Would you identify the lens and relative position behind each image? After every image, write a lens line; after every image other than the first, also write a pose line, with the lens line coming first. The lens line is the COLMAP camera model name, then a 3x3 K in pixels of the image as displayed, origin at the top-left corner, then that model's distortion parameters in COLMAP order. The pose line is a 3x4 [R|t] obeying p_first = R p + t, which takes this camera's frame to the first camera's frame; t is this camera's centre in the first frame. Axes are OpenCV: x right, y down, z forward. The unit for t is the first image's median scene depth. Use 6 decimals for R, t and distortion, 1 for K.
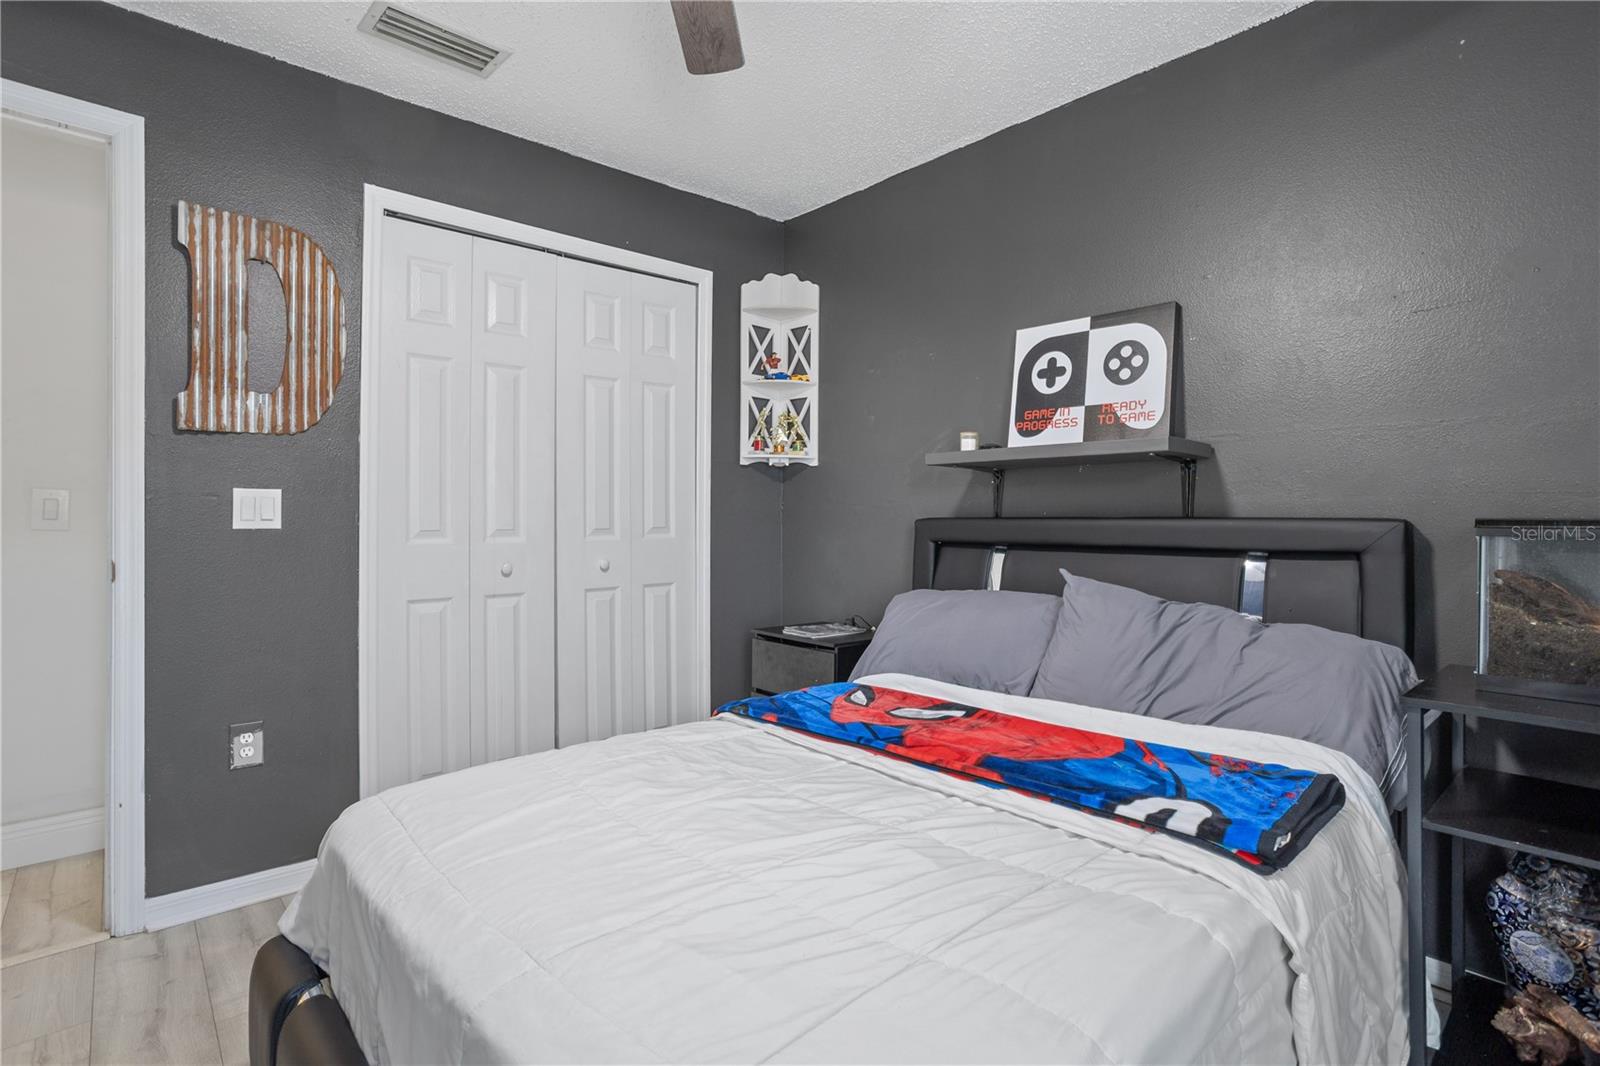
lens RADIAL K [[776.0, 0, 807.0], [0, 776.0, 524.0], [0, 0, 1]] dist [-0.056213, 0.033887]
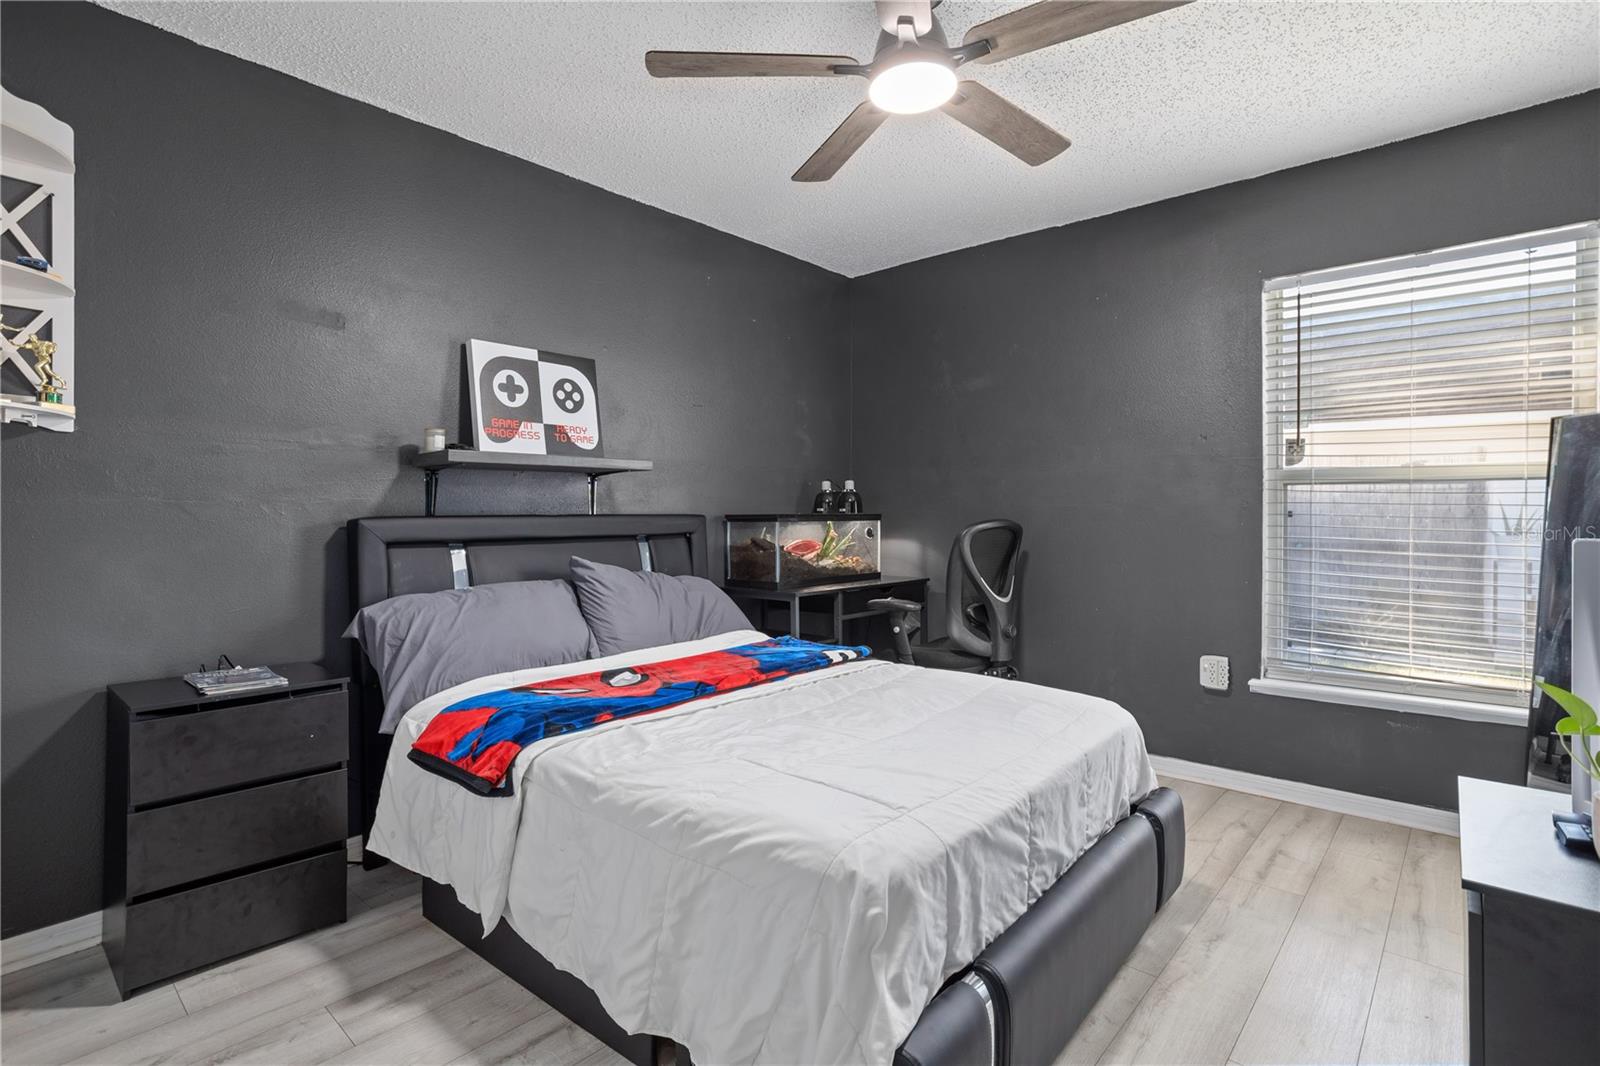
lens RADIAL K [[776.0, 0, 807.0], [0, 776.0, 524.0], [0, 0, 1]] dist [-0.056213, 0.033887]
pose [[-0.099524, -0.018122, 0.994870, -0.883813], [0.009172, 0.999775, 0.019129, -0.014064], [-0.994993, 0.011029, -0.099335, 0.696934]]
